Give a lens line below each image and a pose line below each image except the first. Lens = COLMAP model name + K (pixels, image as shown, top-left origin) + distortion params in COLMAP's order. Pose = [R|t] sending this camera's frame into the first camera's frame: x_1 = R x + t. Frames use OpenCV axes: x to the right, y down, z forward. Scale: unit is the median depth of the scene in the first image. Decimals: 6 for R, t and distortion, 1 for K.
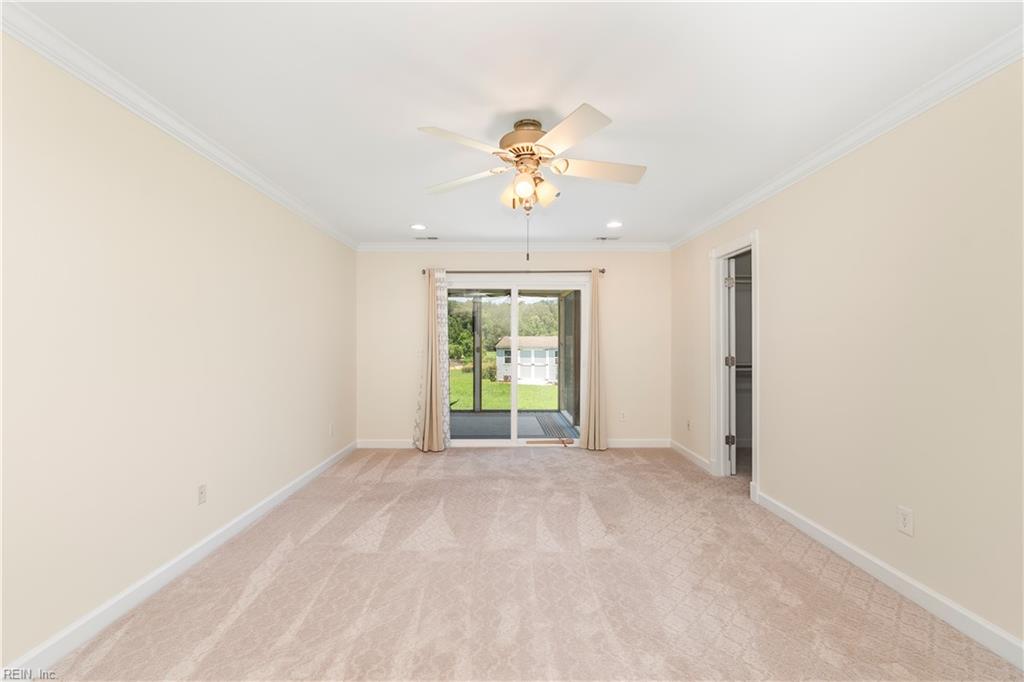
lens RADIAL K [[445.4, 0, 491.3], [0, 445.4, 347.3], [0, 0, 1]] dist [-0.010819, 0.000750]
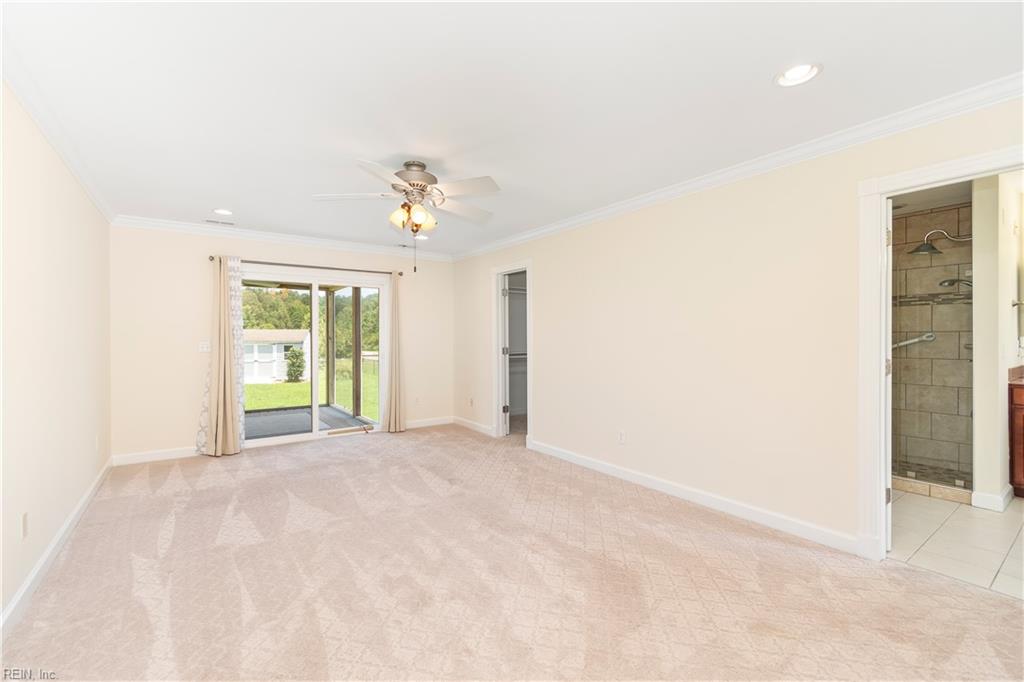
lens RADIAL K [[445.4, 0, 501.6], [0, 445.4, 343.8], [0, 0, 1]] dist [-0.010819, 0.000750]
pose [[0.816512, -0.008128, 0.577271, -0.253431], [0.004728, 0.999962, 0.007392, -0.000398], [-0.577309, -0.003306, 0.816519, -0.097492]]
